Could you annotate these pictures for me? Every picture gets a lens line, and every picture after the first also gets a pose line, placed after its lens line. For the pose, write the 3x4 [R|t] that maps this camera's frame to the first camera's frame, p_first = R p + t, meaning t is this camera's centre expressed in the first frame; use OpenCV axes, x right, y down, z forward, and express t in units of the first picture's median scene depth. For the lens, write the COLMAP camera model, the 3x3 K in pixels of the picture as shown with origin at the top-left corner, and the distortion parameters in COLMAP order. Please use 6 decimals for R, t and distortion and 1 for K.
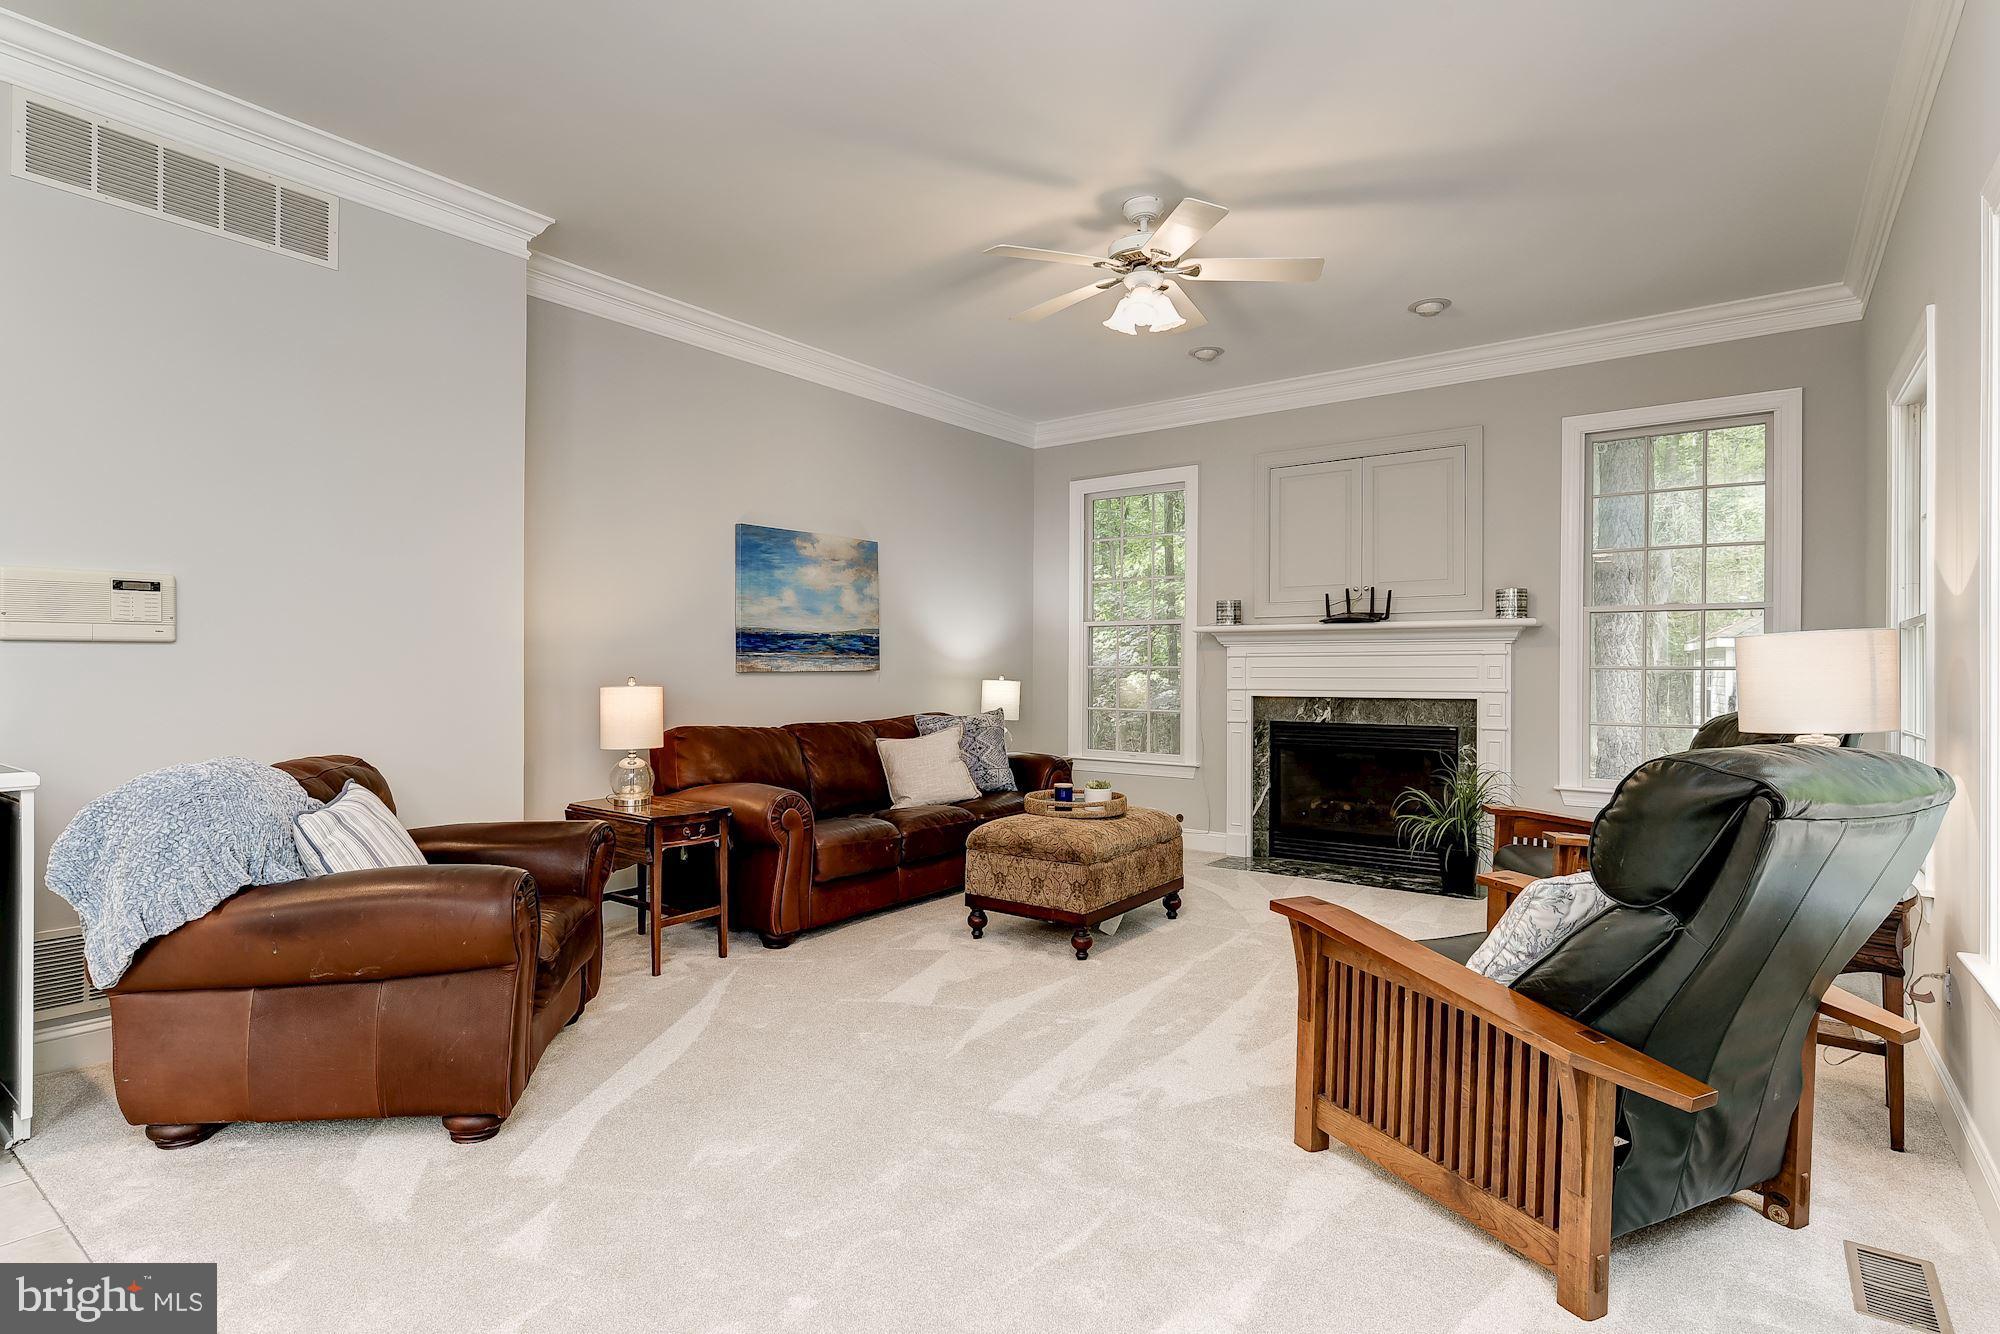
lens RADIAL K [[1002.2, 0, 996.5], [0, 1002.2, 666.8], [0, 0, 1]] dist [-0.003642, 0.000719]
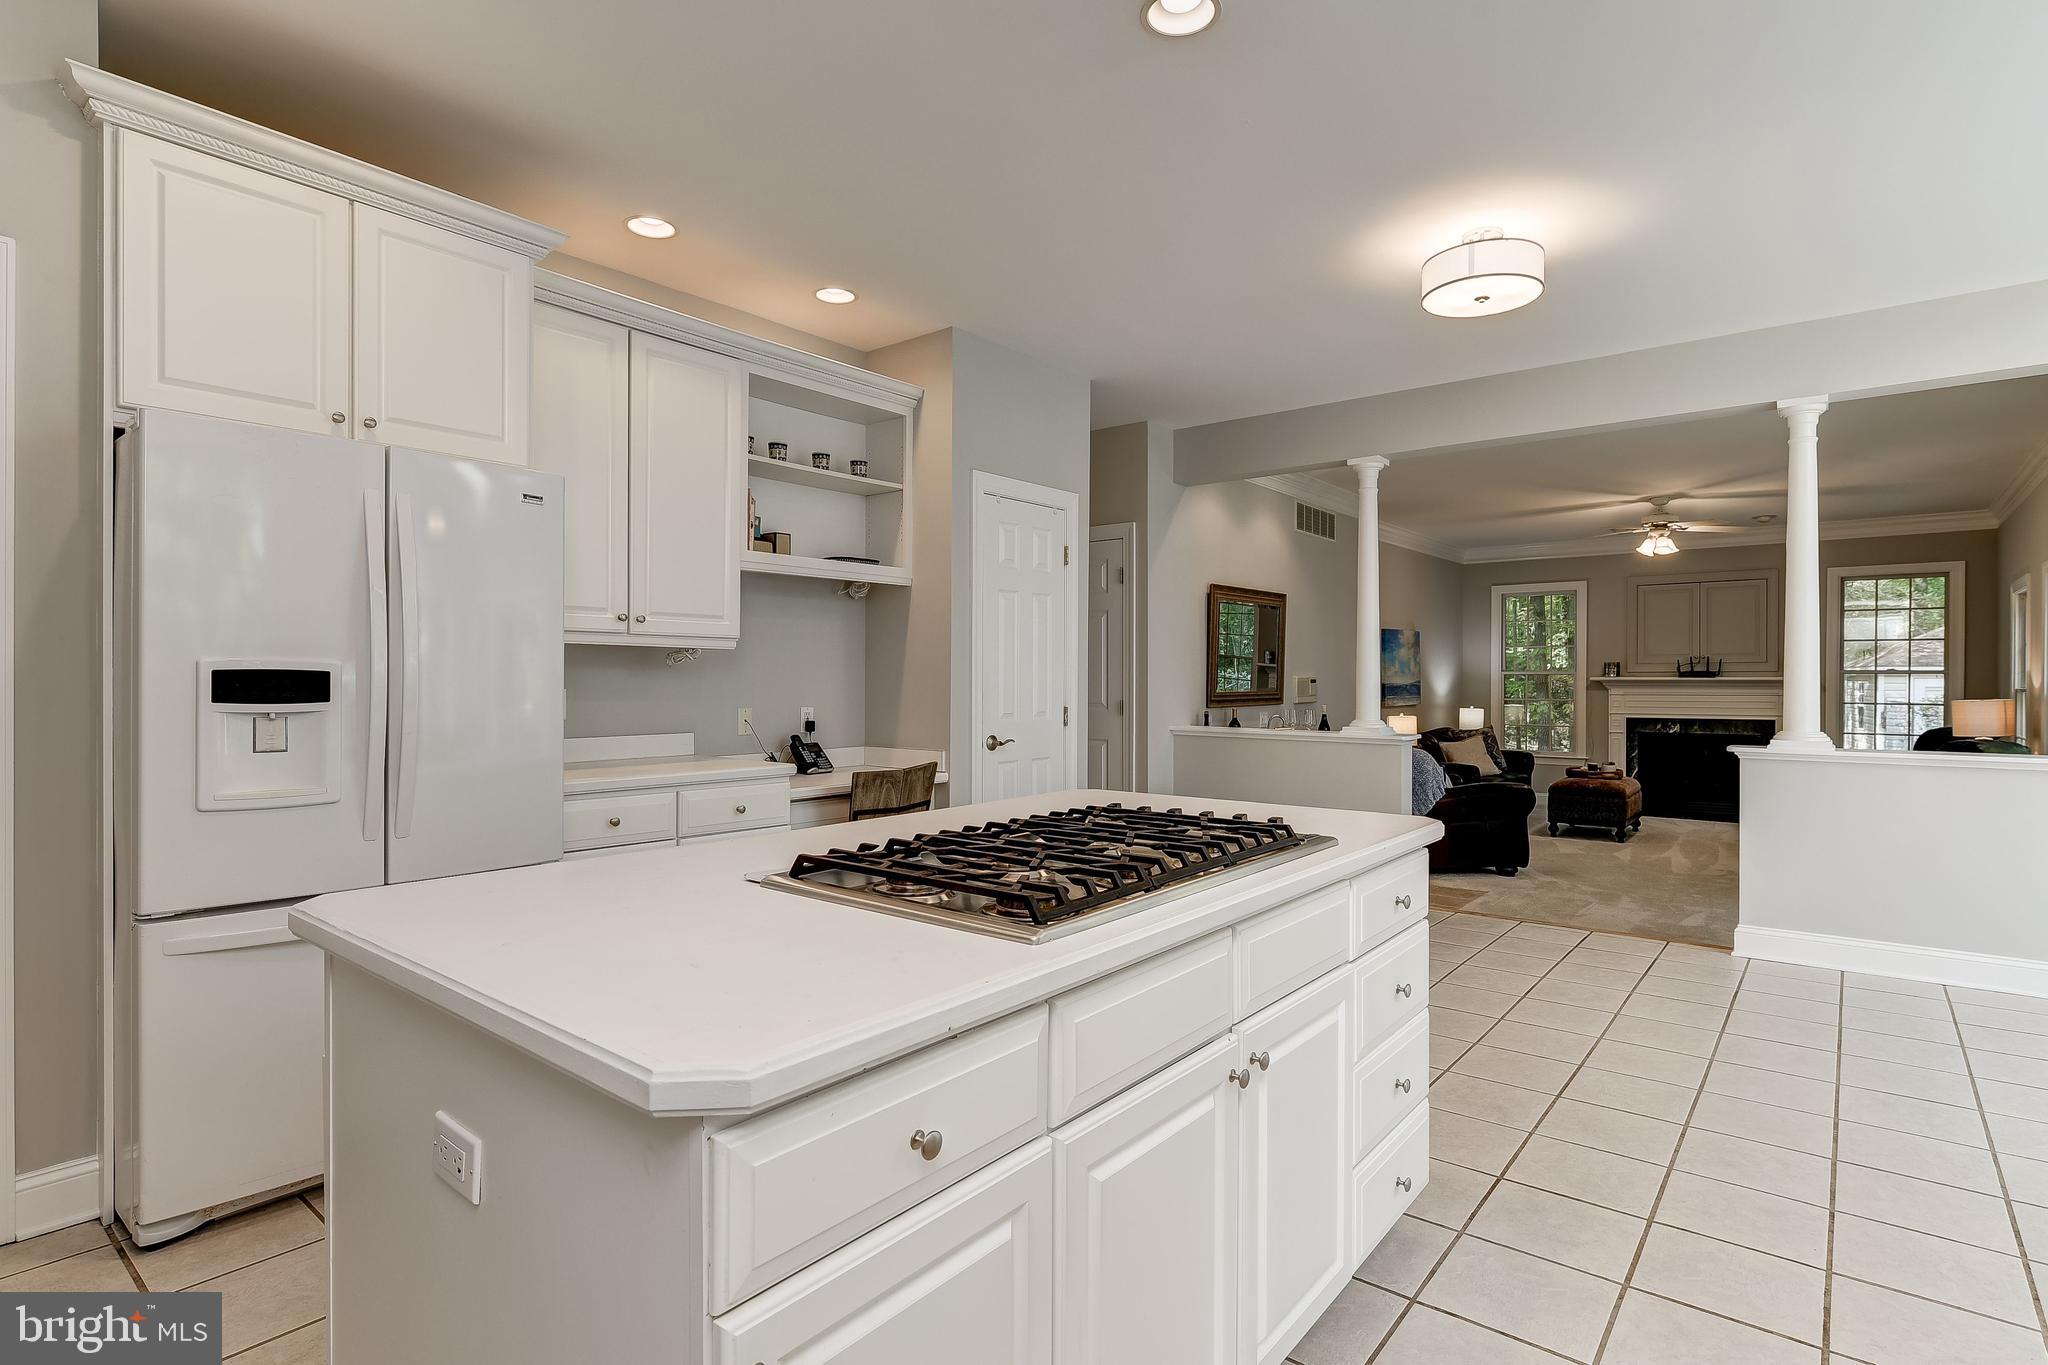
lens RADIAL K [[1026.3, 0, 1020.4], [0, 1026.3, 682.3], [0, 0, 1]] dist [-0.003642, 0.000719]
pose [[0.999123, -0.001182, -0.041856, -0.756287], [0.001428, 0.999982, 0.005862, -0.046629], [0.041848, -0.005917, 0.999106, -0.852694]]
